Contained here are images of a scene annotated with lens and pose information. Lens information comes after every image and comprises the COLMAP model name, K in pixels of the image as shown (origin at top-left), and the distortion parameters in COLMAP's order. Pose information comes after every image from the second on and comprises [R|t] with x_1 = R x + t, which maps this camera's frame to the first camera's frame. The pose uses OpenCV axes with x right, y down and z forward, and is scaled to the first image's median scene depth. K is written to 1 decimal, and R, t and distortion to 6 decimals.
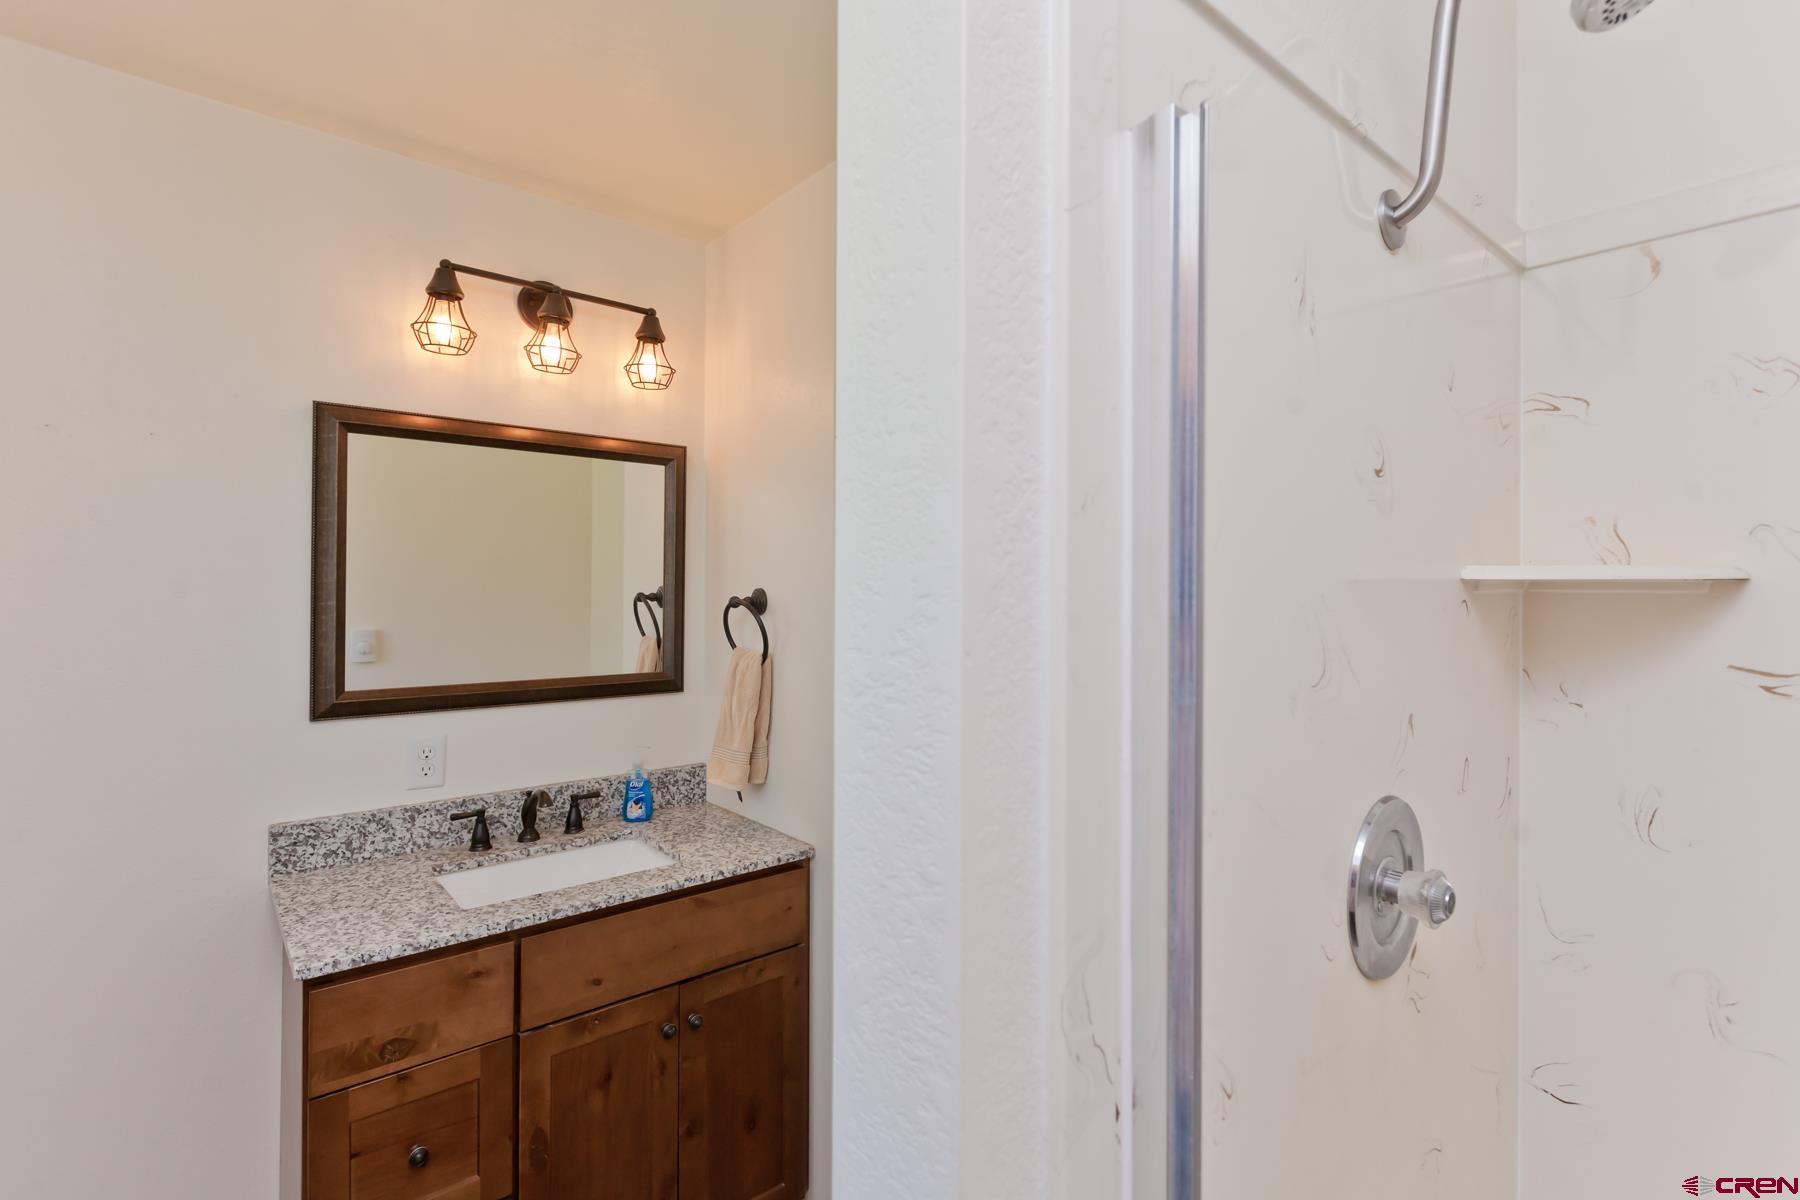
lens RADIAL K [[829.6, 0, 896.8], [0, 829.6, 595.8], [0, 0, 1]] dist [0.008571, -0.003275]
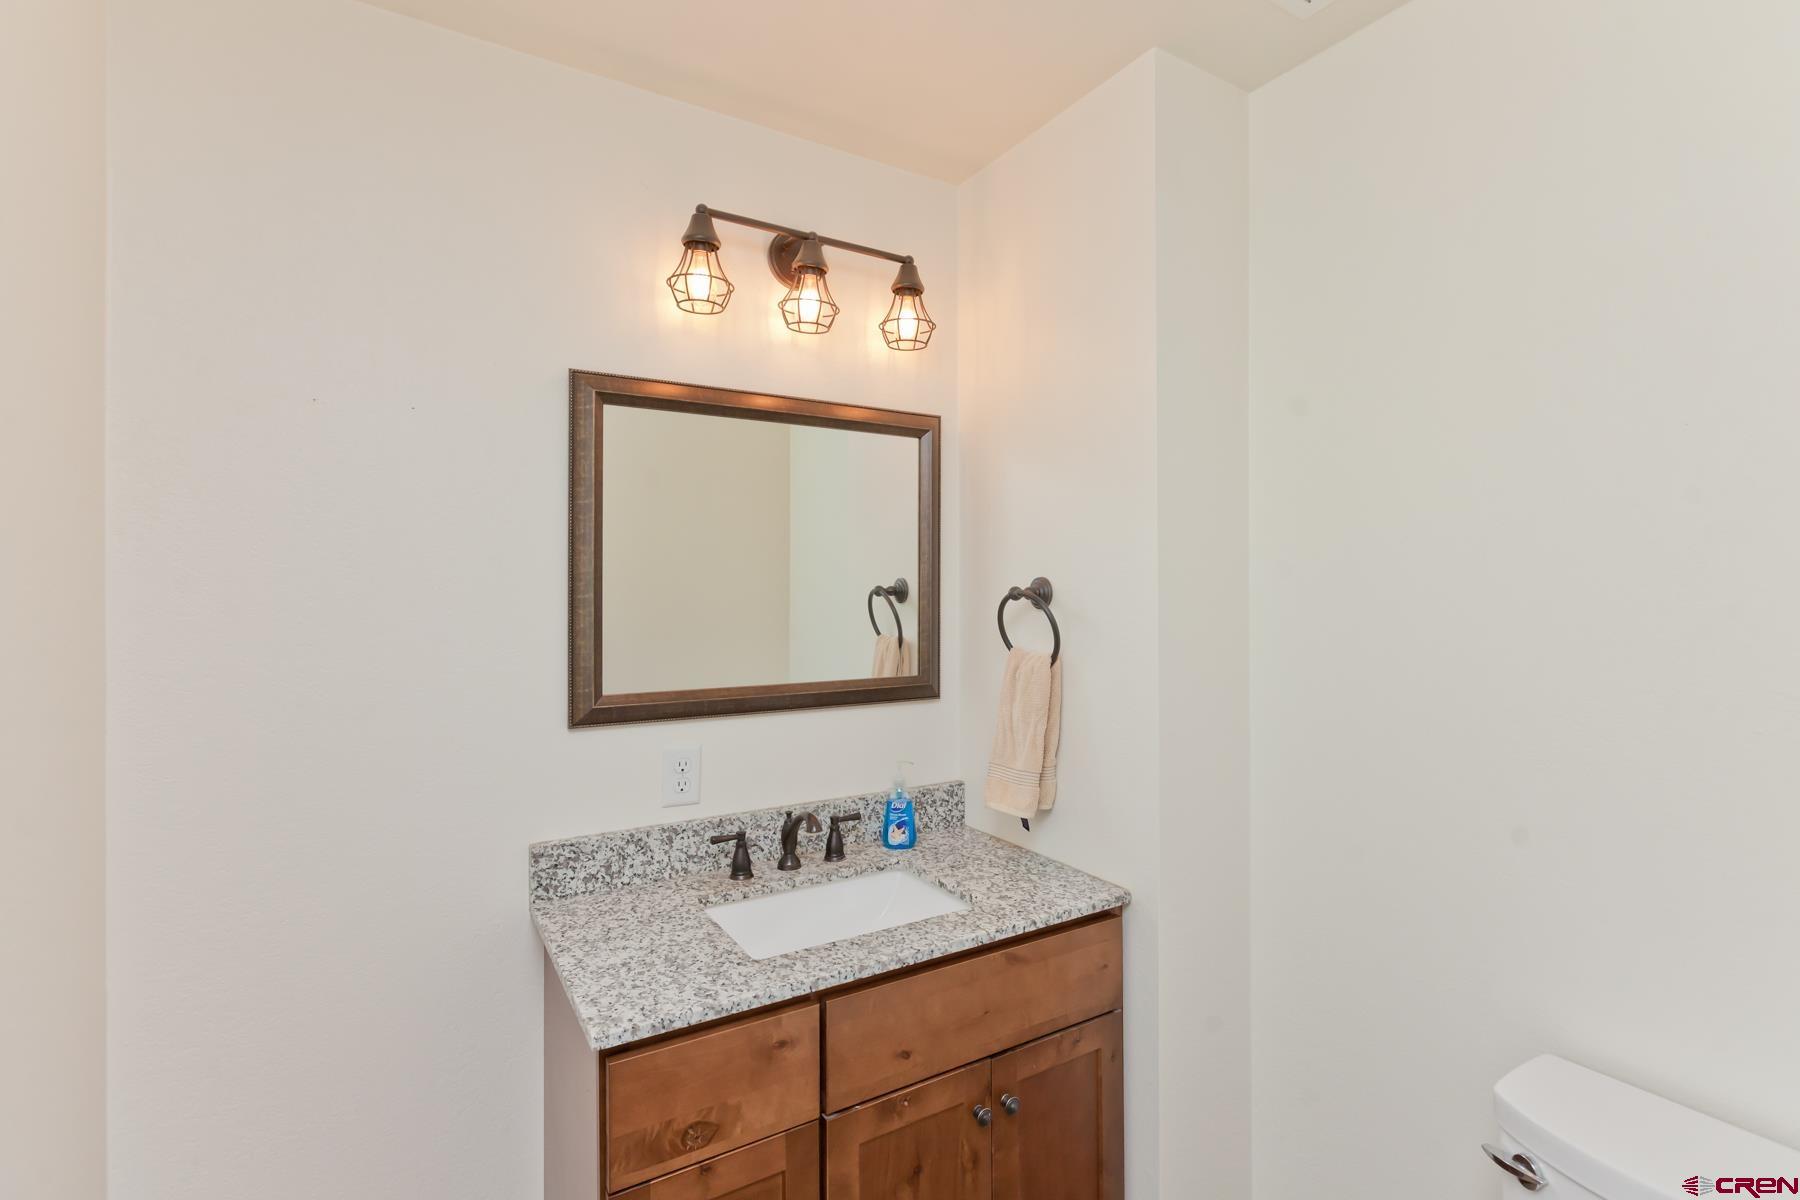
lens RADIAL K [[887.0, 0, 950.3], [0, 887.0, 592.6], [0, 0, 1]] dist [-0.001207, -0.000769]
pose [[0.988516, -0.007856, -0.150915, -0.148220], [0.007692, 0.999969, -0.001669, 0.009491], [0.150923, 0.000489, 0.988545, 0.117550]]
